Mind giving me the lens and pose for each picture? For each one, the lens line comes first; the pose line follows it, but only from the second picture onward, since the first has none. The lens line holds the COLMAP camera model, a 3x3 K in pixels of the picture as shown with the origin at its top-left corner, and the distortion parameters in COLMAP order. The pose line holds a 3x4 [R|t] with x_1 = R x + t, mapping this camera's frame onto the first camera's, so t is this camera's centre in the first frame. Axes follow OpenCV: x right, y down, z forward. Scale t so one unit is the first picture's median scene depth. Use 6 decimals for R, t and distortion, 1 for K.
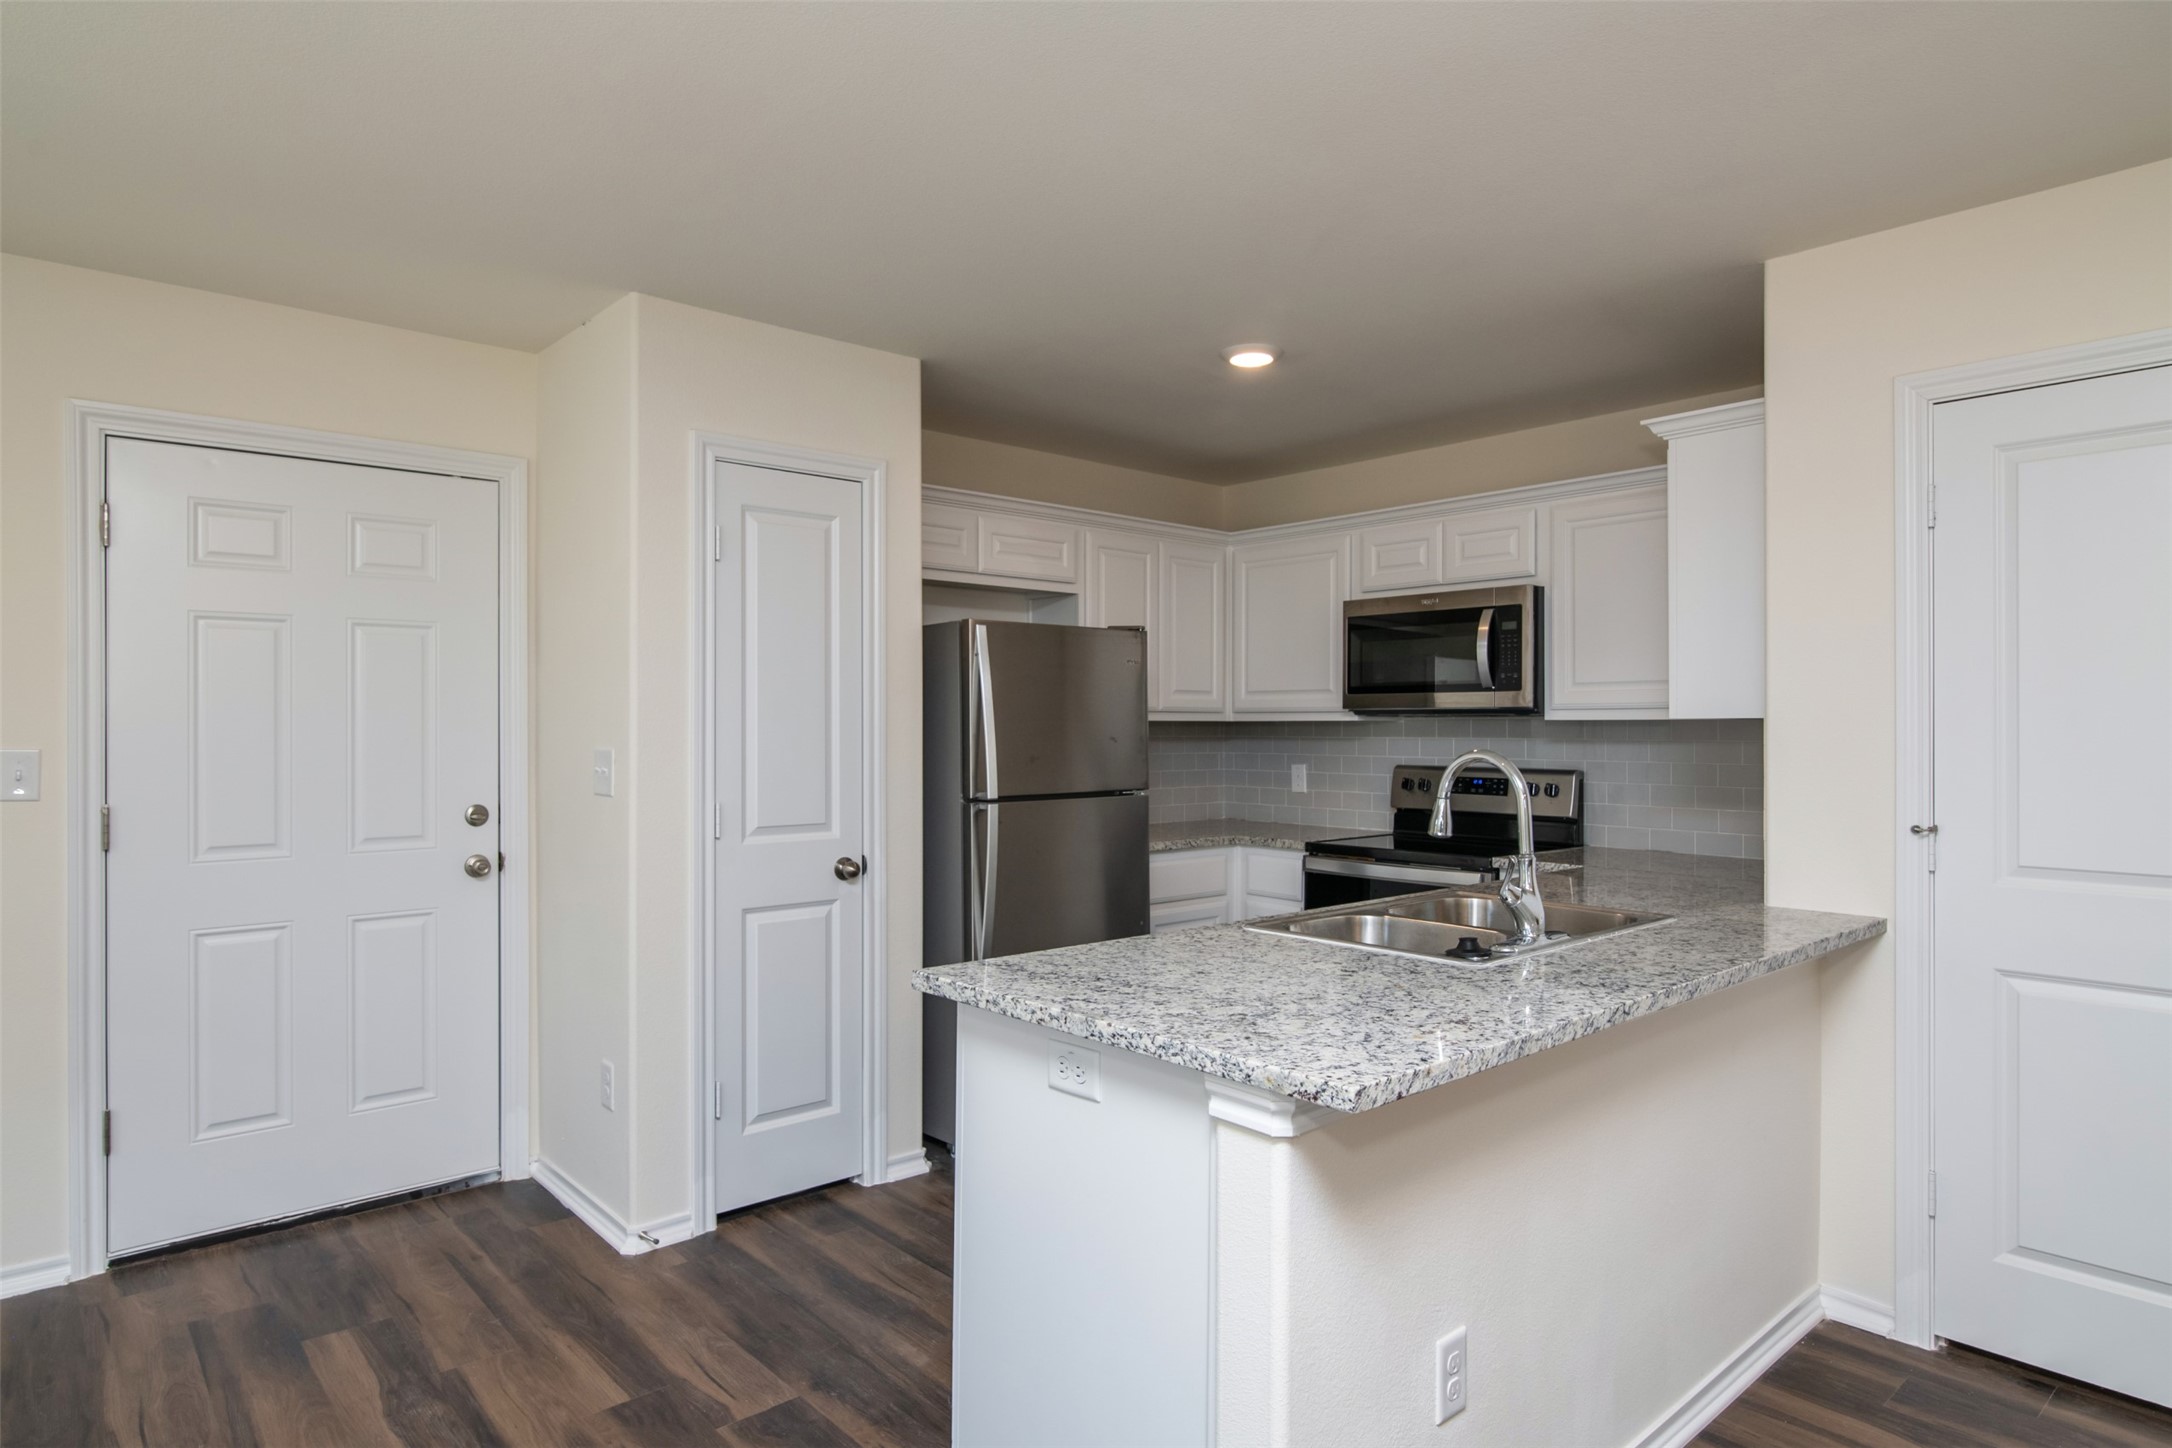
lens RADIAL K [[1229.0, 0, 1080.6], [0, 1229.0, 723.9], [0, 0, 1]] dist [-0.003564, -0.001768]
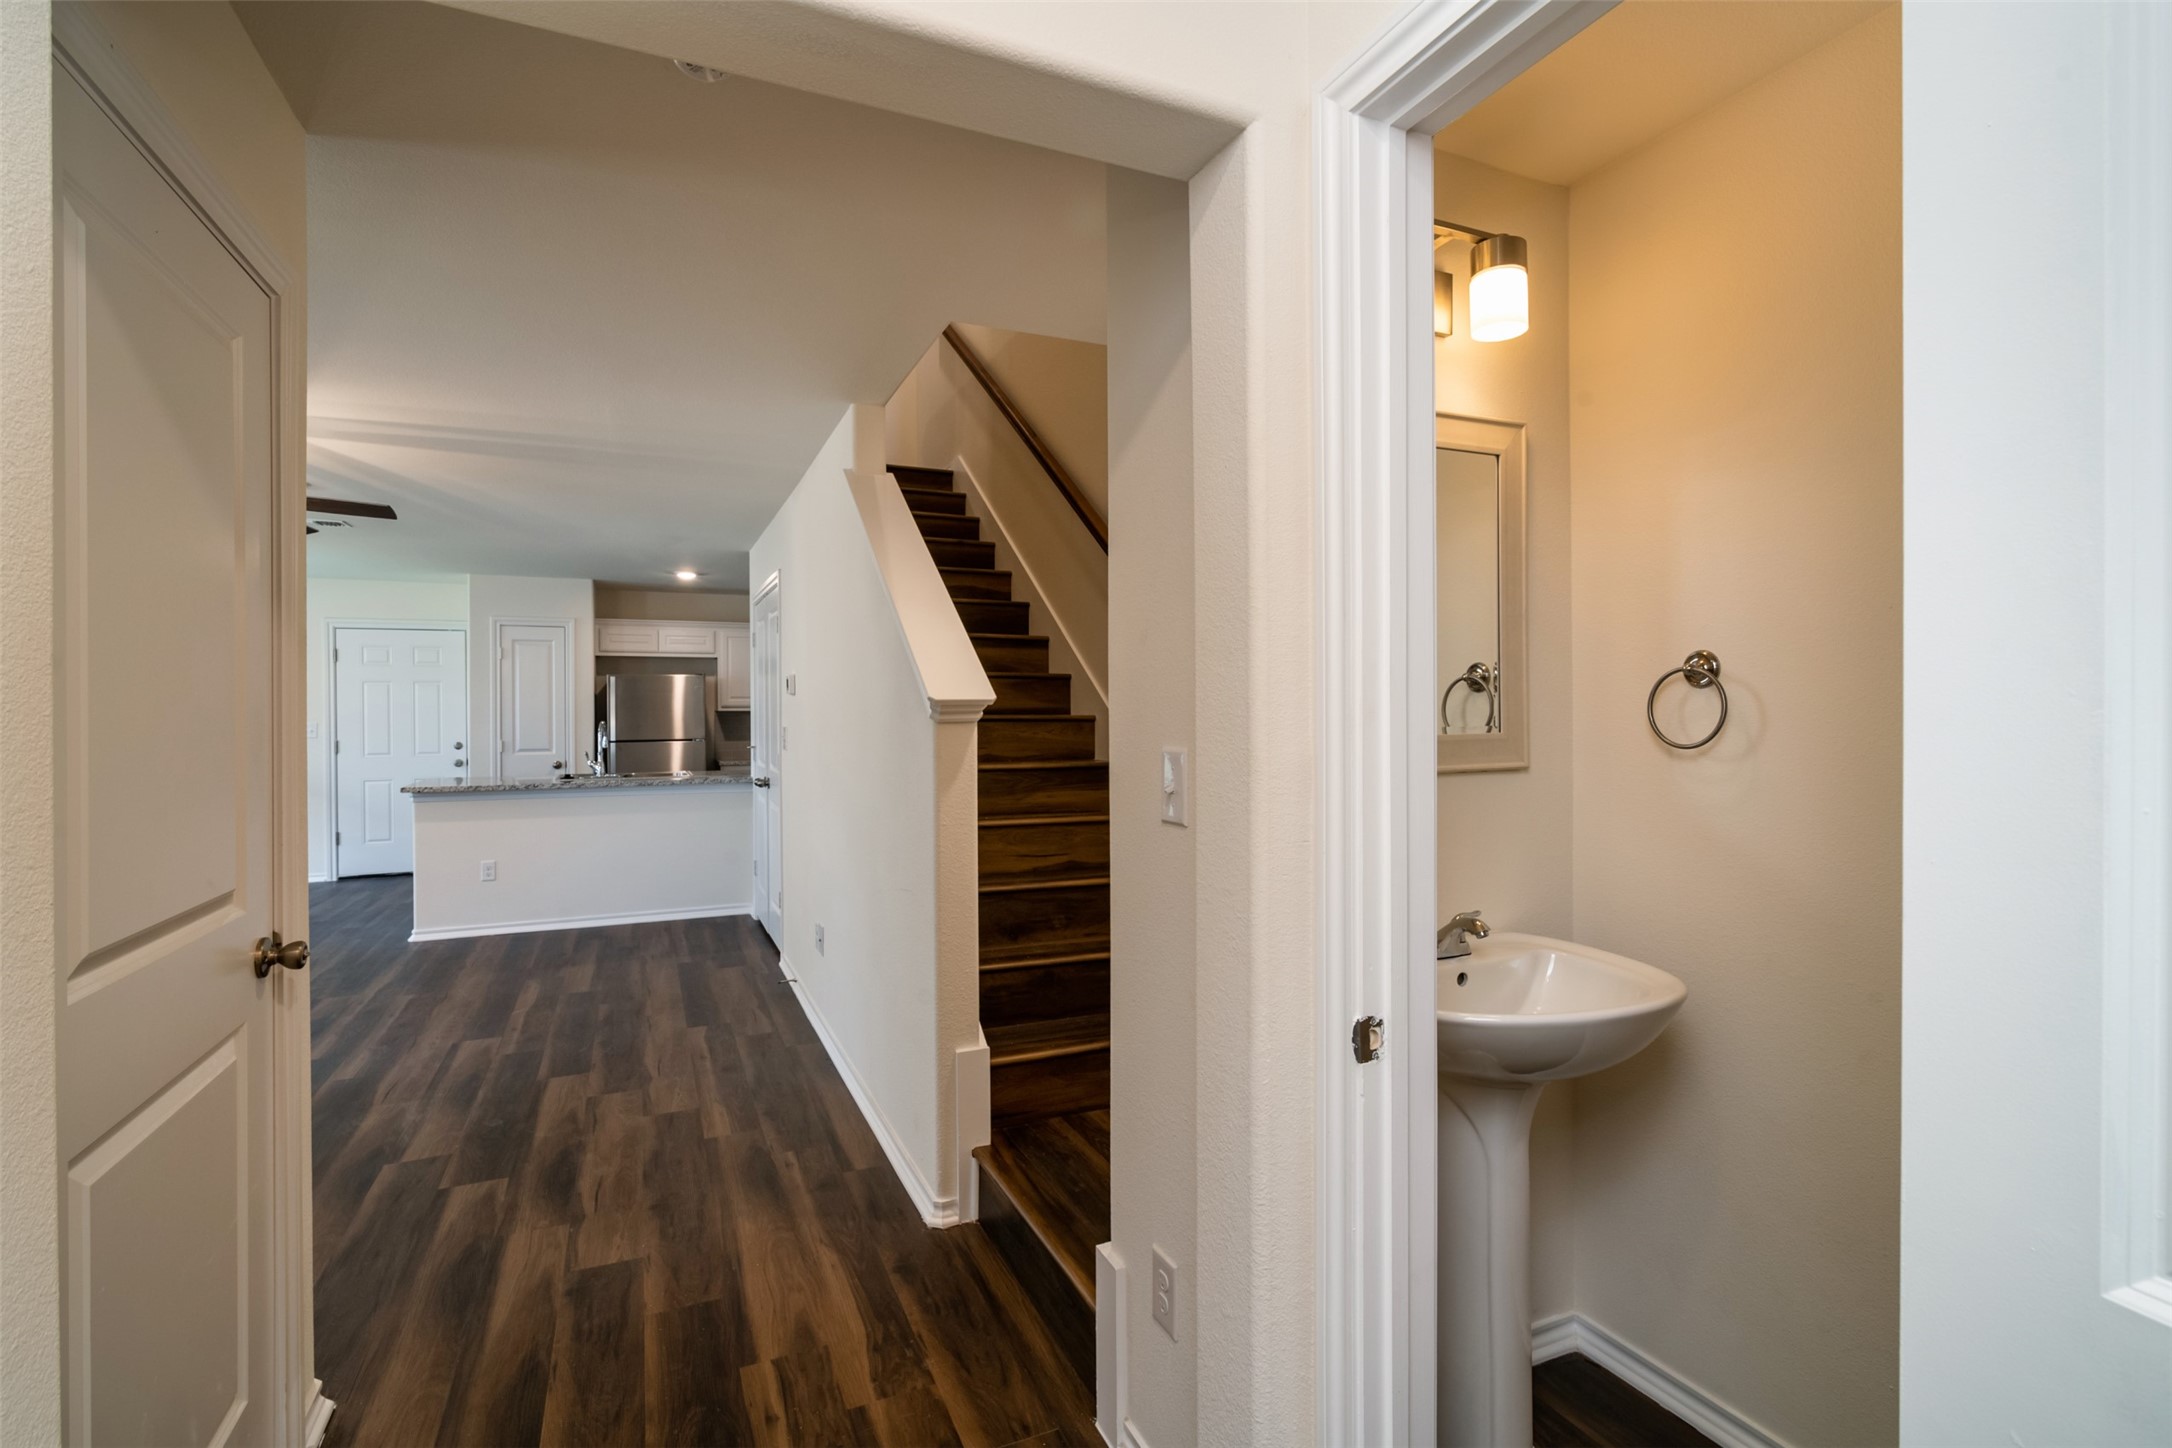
lens RADIAL K [[1003.7, 0, 1079.5], [0, 1003.7, 708.6], [0, 0, 1]] dist [0.000336, 0.000414]
pose [[0.952672, -0.007549, -0.303907, 1.581102], [0.007874, 0.999969, -0.000159, -0.001787], [0.303899, -0.002242, 0.952702, -0.794567]]
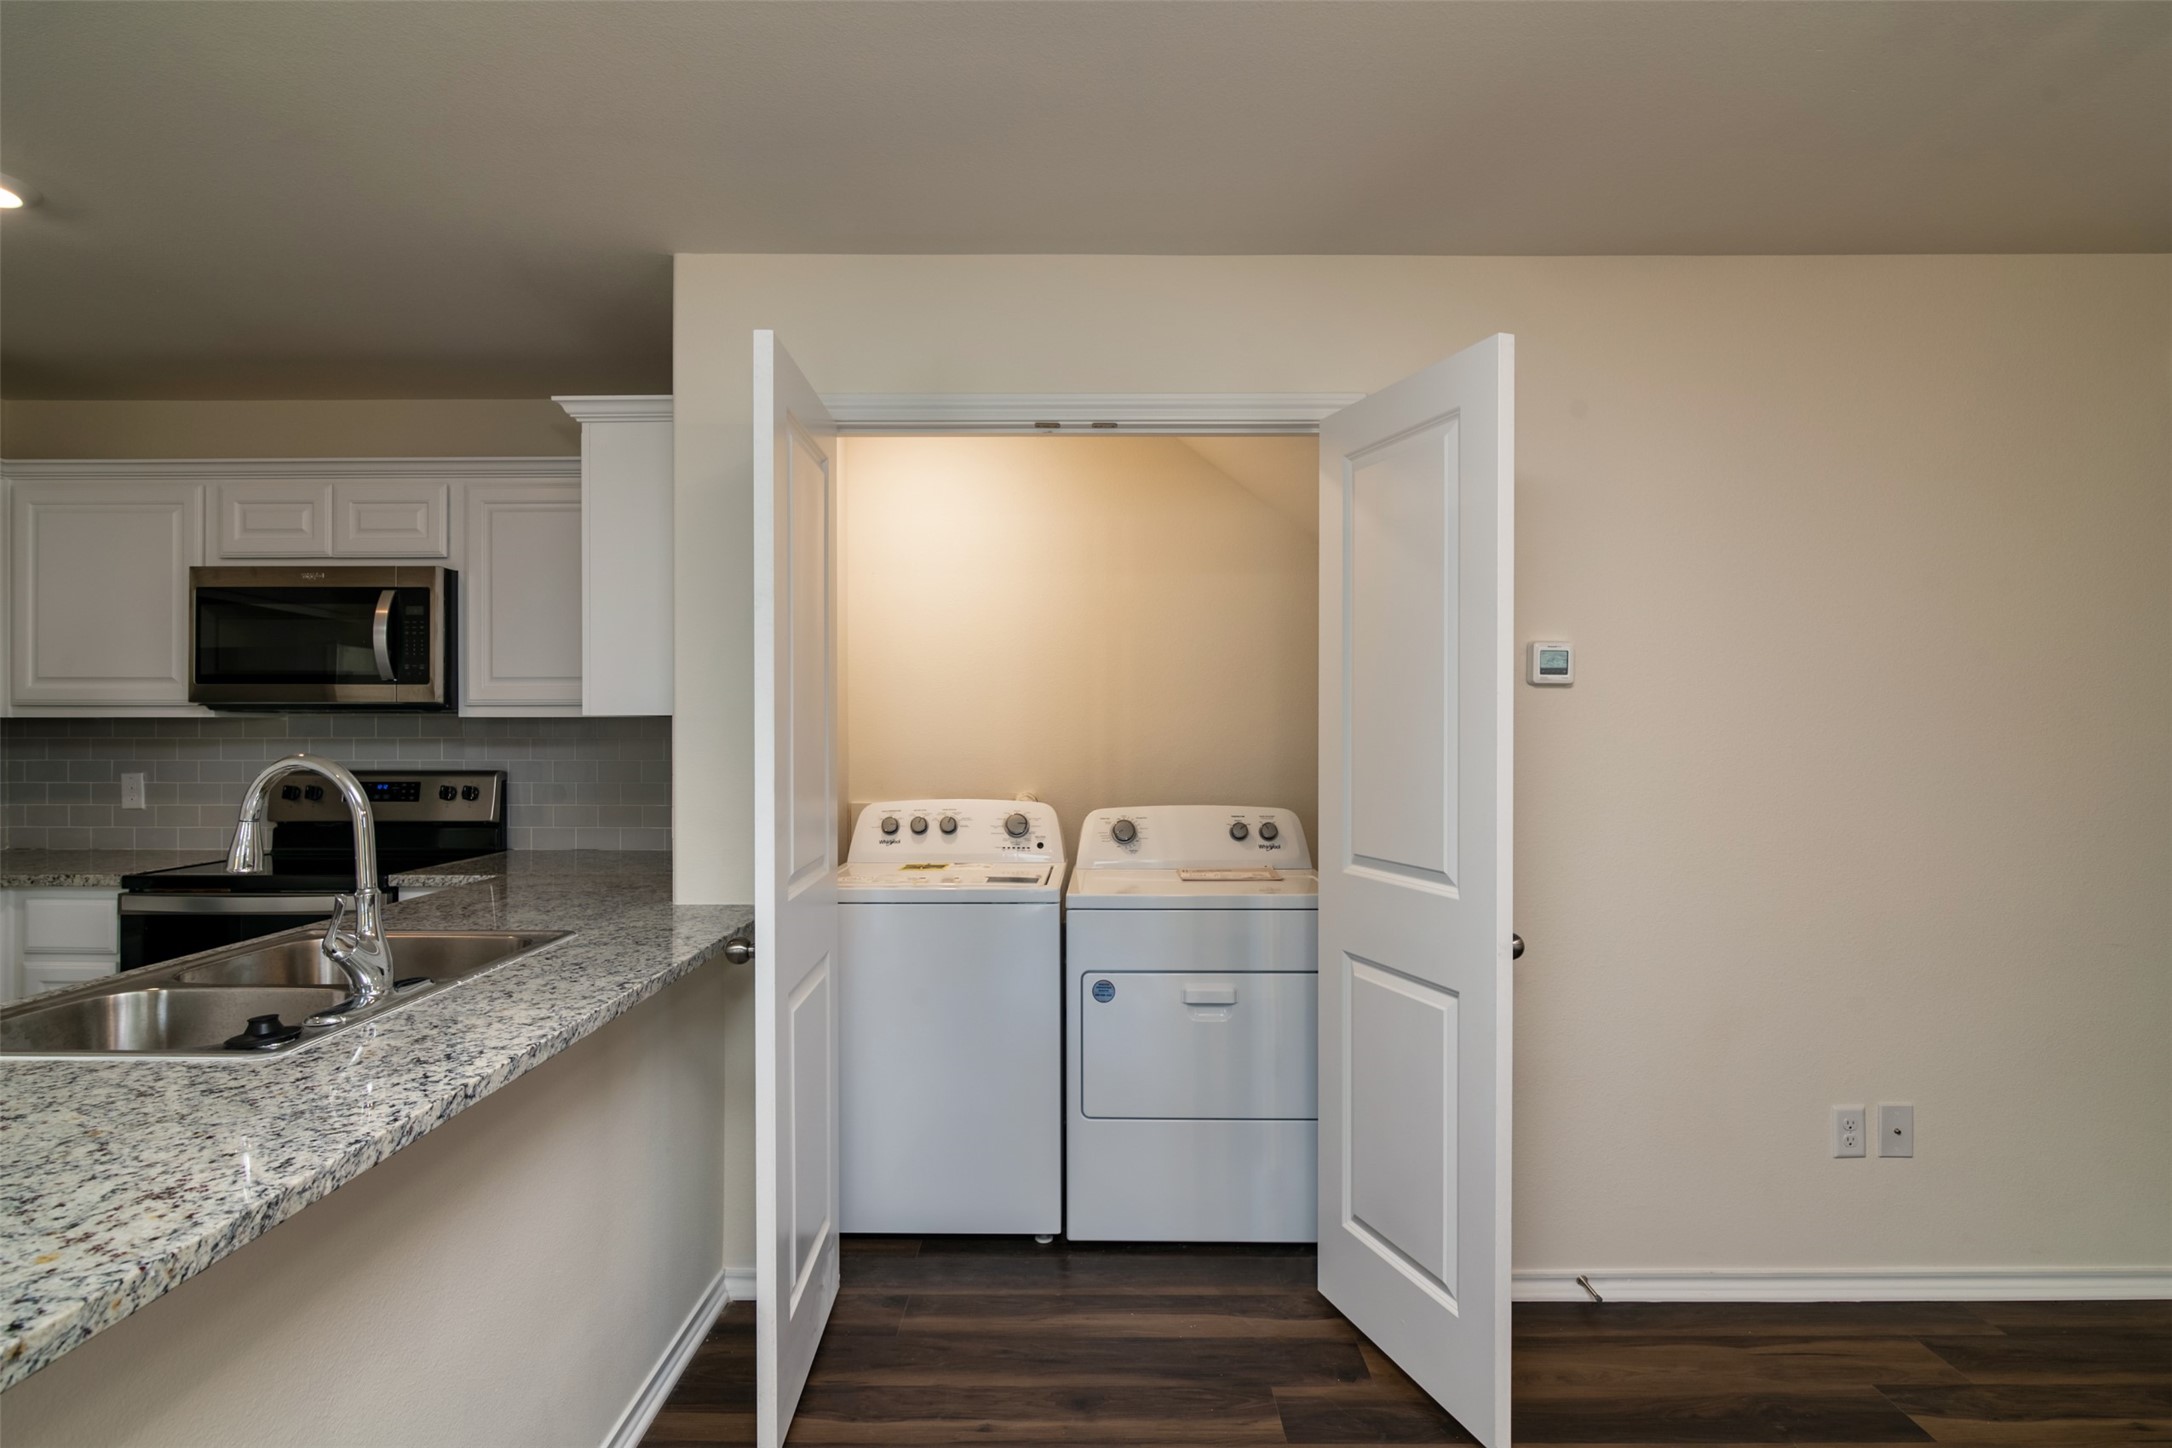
lens RADIAL K [[1086.5, 0, 1086.0], [0, 1086.5, 724.0], [0, 0, 1]] dist [-0.005443, -0.000486]
pose [[0.665664, -0.001006, 0.746251, 0.098467], [-0.000206, 0.999999, 0.001531, 0.000734], [-0.746252, -0.001172, 0.665663, 0.131507]]
